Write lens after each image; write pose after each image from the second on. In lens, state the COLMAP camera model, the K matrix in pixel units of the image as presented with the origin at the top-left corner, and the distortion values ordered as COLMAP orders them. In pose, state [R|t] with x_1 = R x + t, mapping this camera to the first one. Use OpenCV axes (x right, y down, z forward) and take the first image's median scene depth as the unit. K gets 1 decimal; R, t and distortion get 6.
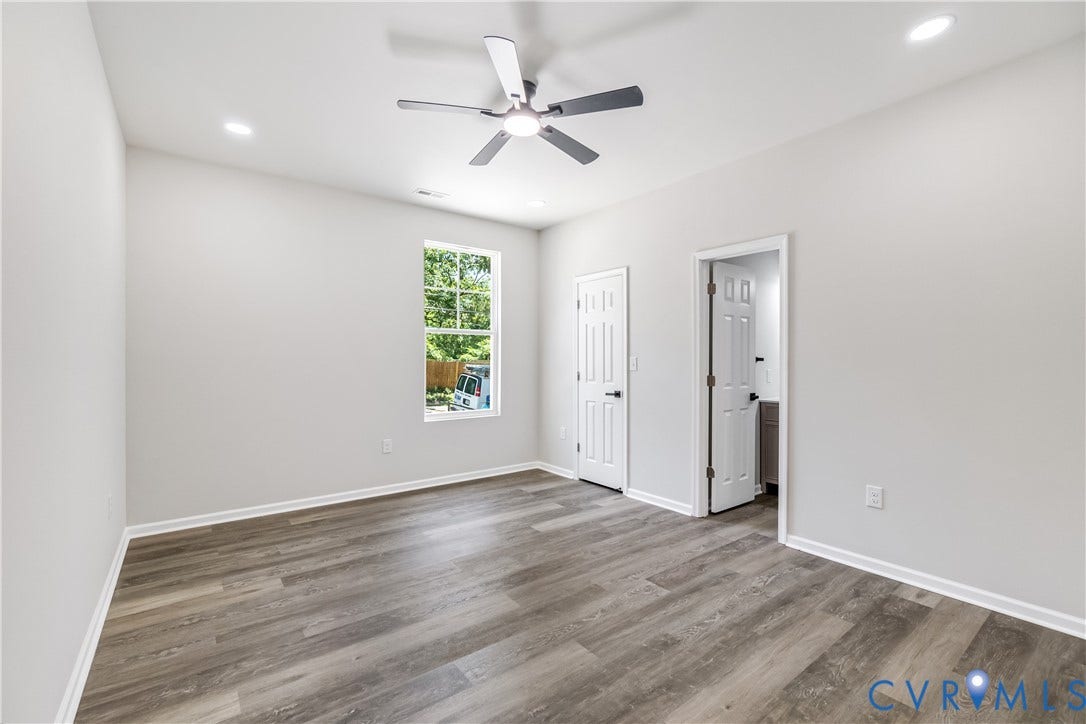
lens RADIAL K [[473.4, 0, 541.3], [0, 473.4, 364.1], [0, 0, 1]] dist [0.000481, 0.000566]
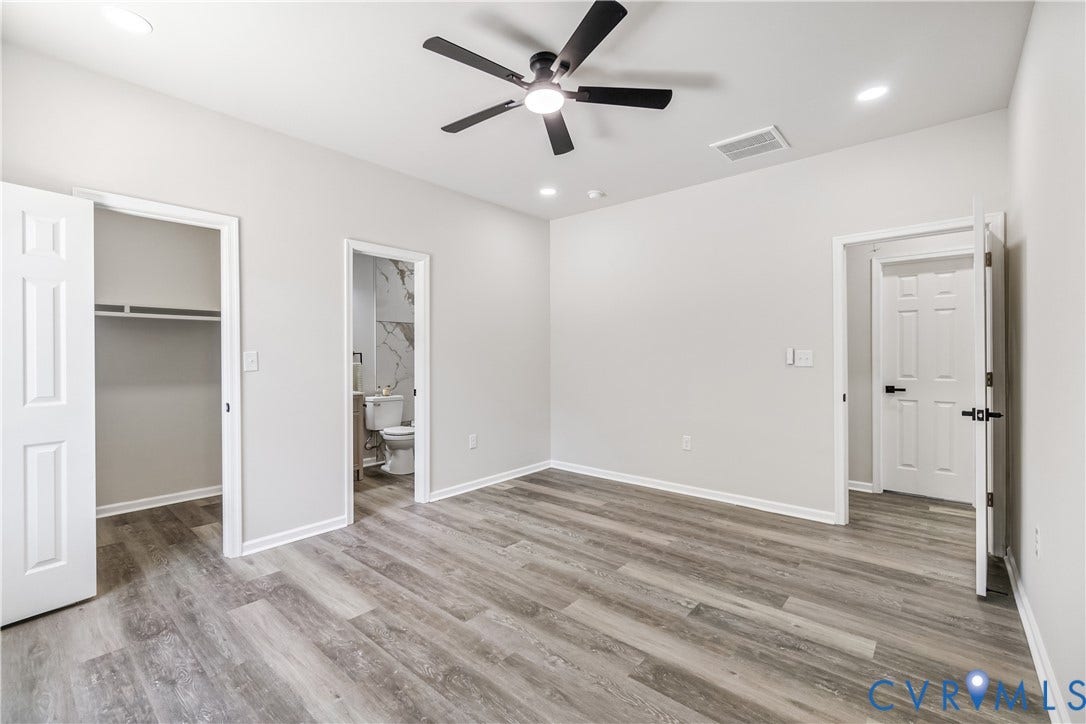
lens RADIAL K [[456.6, 0, 542.1], [0, 456.6, 355.7], [0, 0, 1]] dist [-0.000707, 0.000424]
pose [[-0.203368, -0.001029, 0.979102, -0.883779], [0.010326, 0.999942, 0.003196, -0.009366], [-0.979048, 0.010760, -0.203345, 1.146482]]
